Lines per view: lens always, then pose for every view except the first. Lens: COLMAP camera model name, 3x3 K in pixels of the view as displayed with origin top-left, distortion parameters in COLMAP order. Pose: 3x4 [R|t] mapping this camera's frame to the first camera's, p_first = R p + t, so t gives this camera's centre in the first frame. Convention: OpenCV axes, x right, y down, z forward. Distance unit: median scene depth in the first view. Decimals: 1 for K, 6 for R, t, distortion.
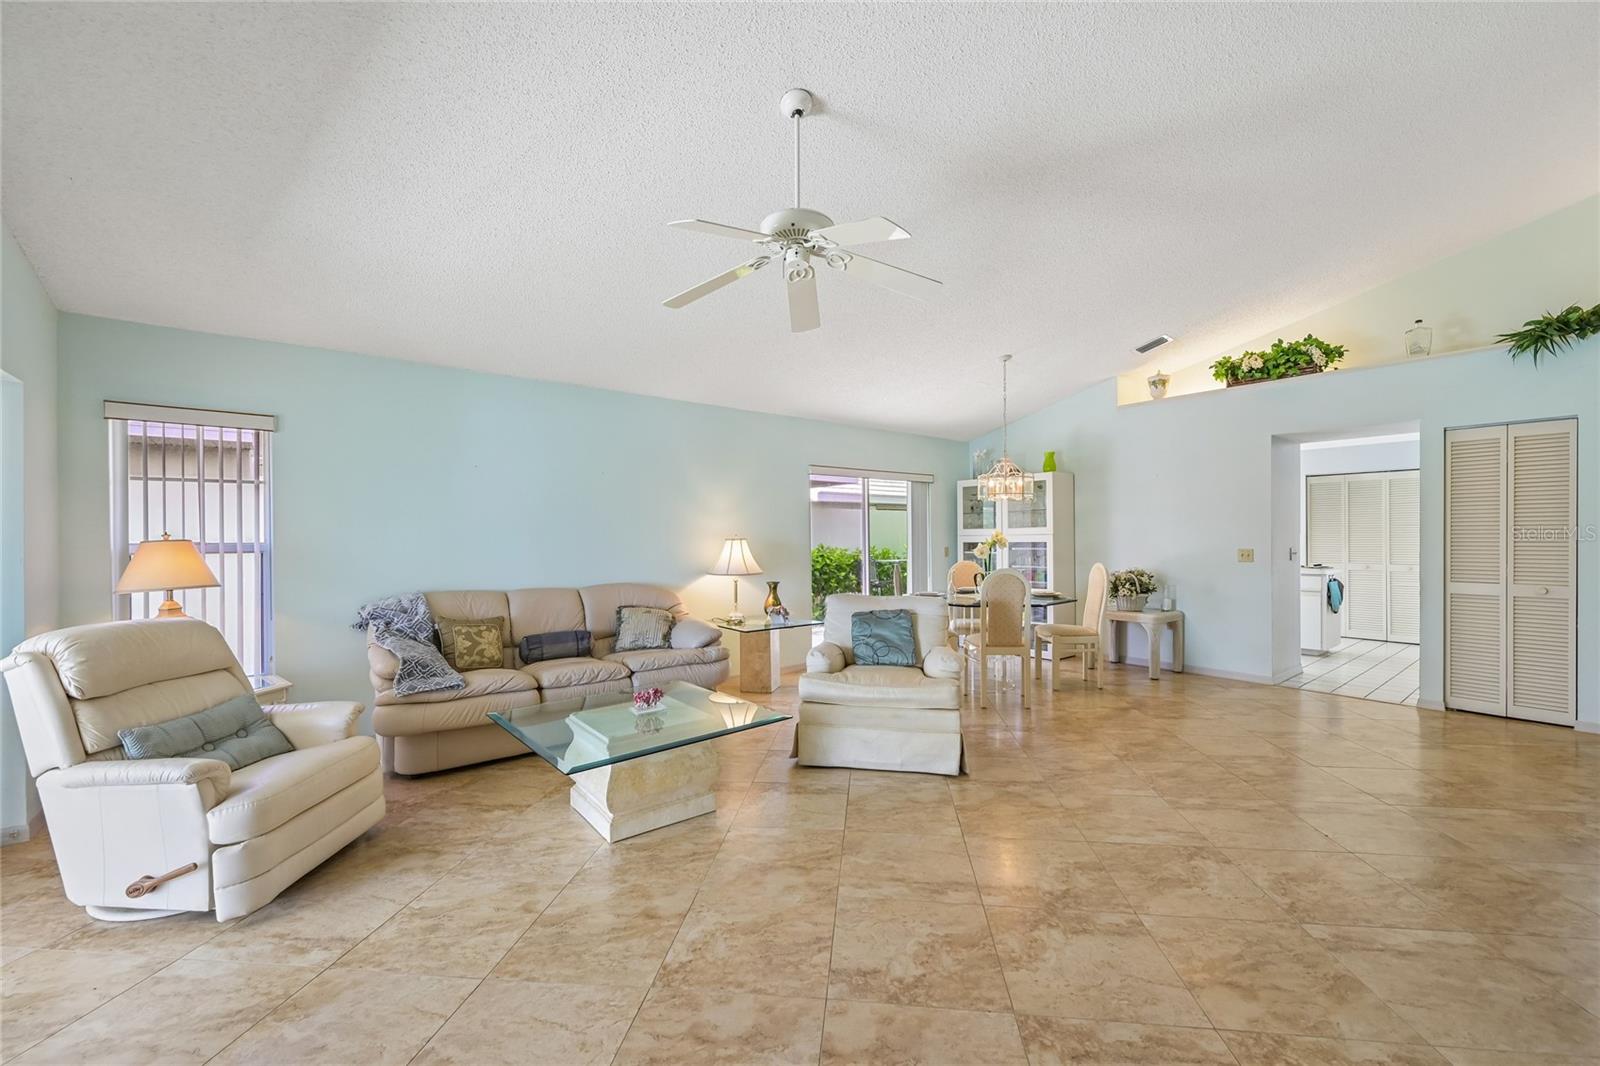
lens RADIAL K [[632.5, 0, 806.2], [0, 632.5, 539.7], [0, 0, 1]] dist [0.001690, 0.000142]
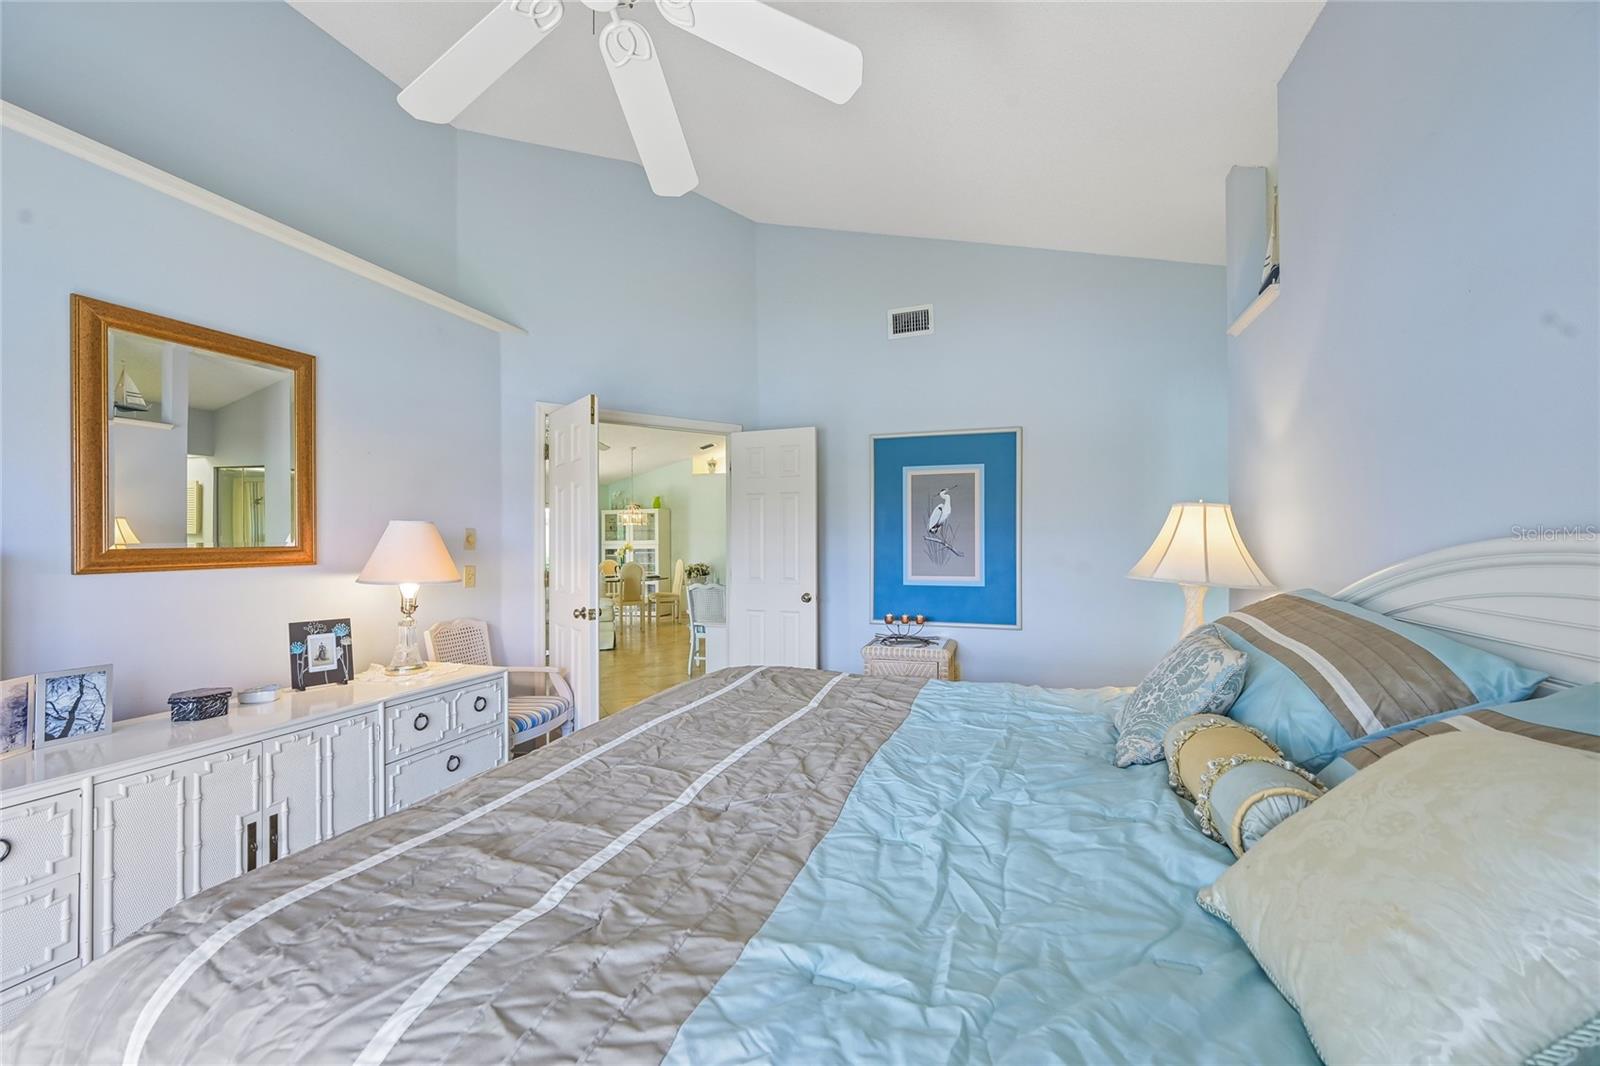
lens RADIAL K [[632.5, 0, 806.2], [0, 632.5, 539.7], [0, 0, 1]] dist [0.001690, 0.000142]
pose [[0.836110, 0.007350, 0.548512, -0.327465], [0.000859, 0.999891, -0.014707, 0.007145], [-0.548561, 0.012768, 0.836013, -0.985703]]
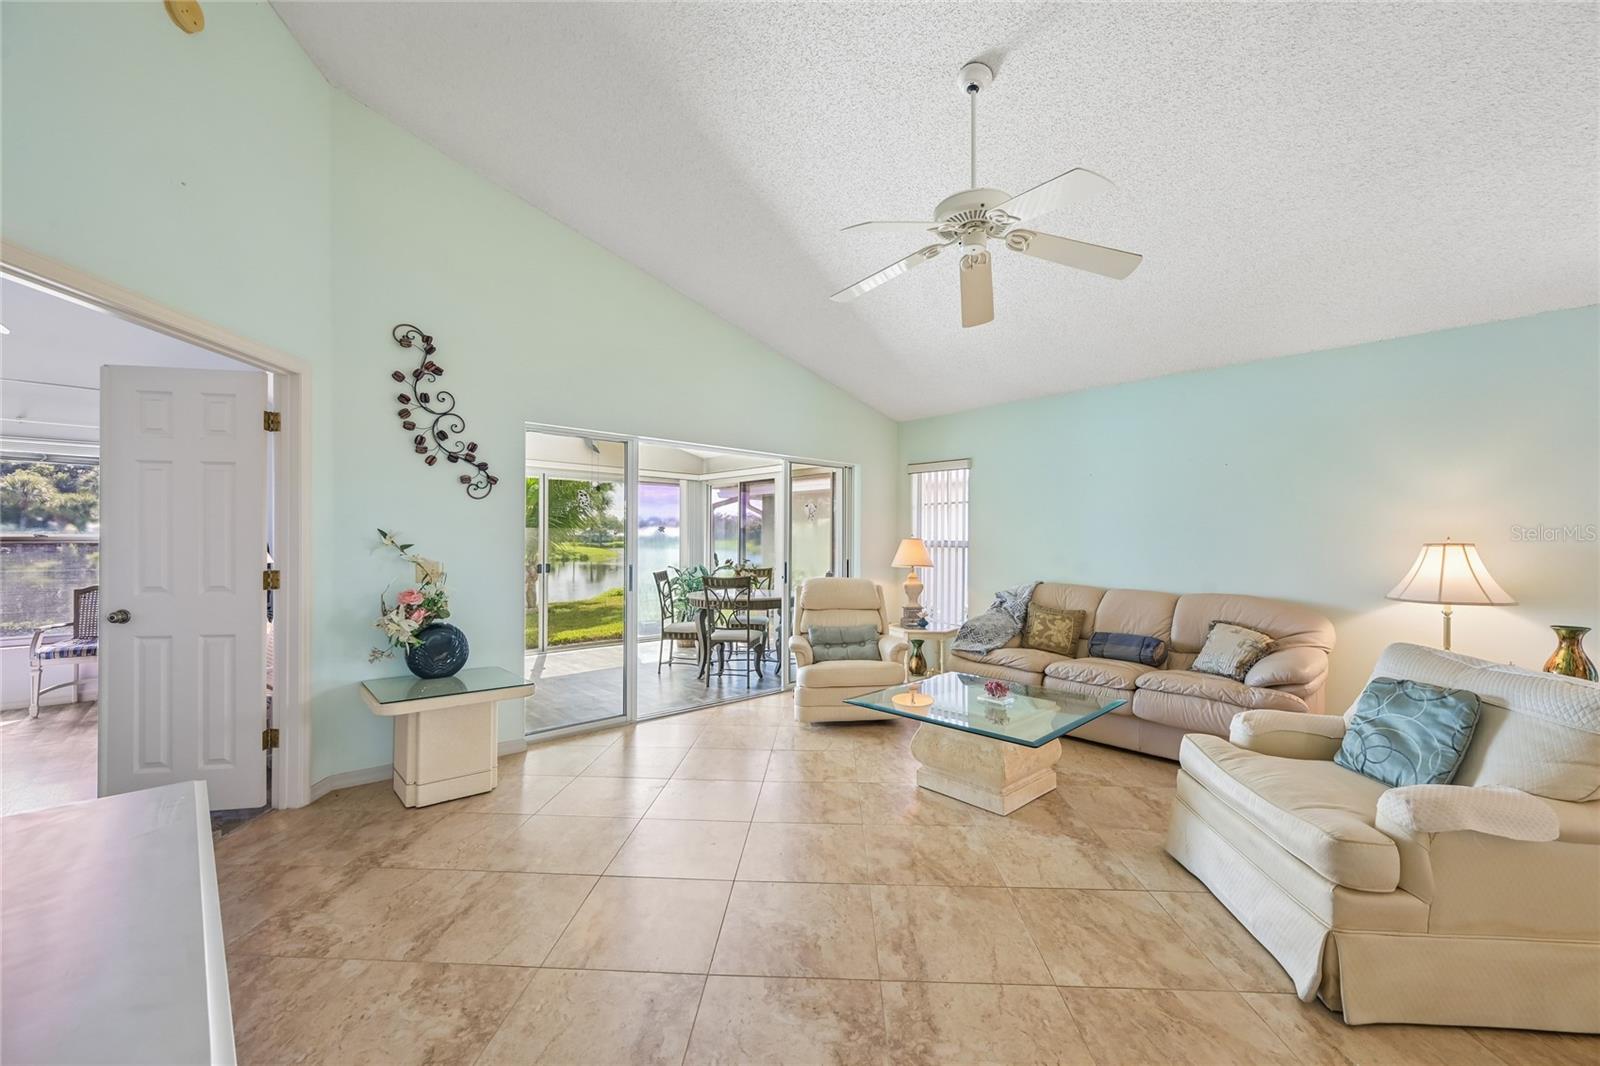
lens RADIAL K [[632.5, 0, 806.2], [0, 632.5, 539.7], [0, 0, 1]] dist [0.001690, 0.000142]
pose [[0.070203, 0.007222, -0.997507, 0.528805], [-0.006941, 0.999953, 0.006751, -0.005280], [0.997509, 0.006450, 0.070250, 0.401830]]
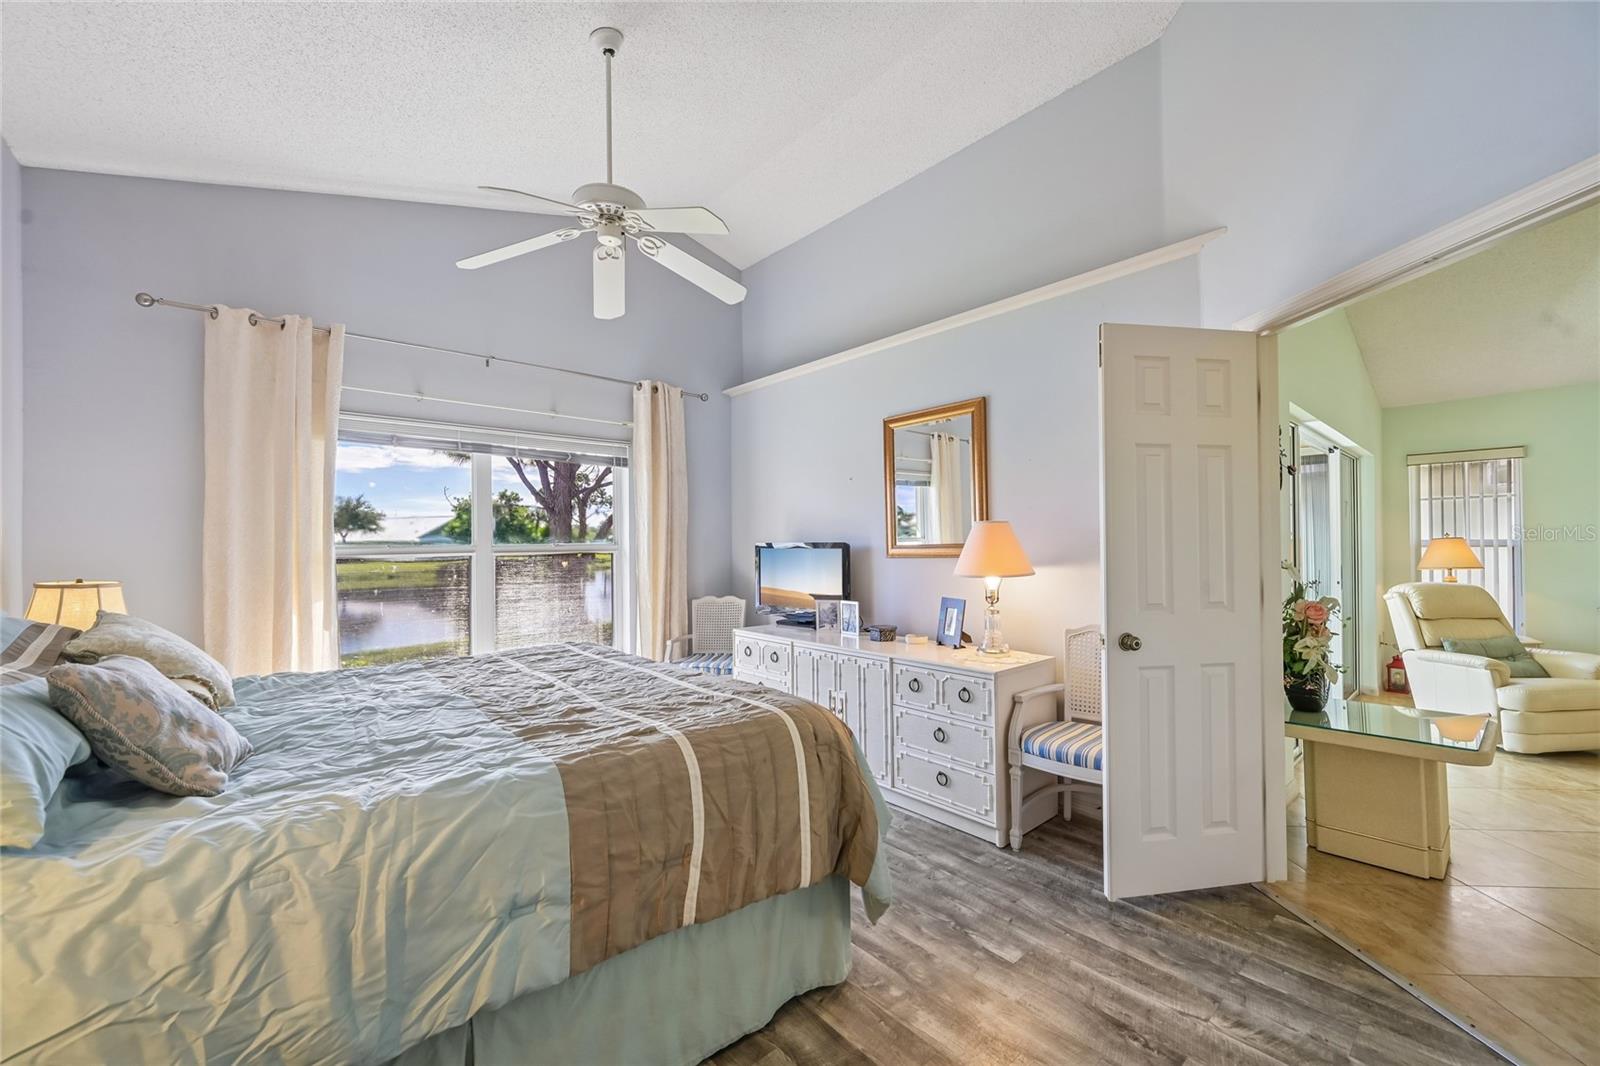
lens RADIAL K [[632.5, 0, 806.2], [0, 632.5, 539.7], [0, 0, 1]] dist [0.001690, 0.000142]
pose [[0.053429, -0.002096, -0.998569, 0.358898], [0.004283, 0.999989, -0.001870, 0.000512], [0.998562, -0.004177, 0.053437, -0.503811]]
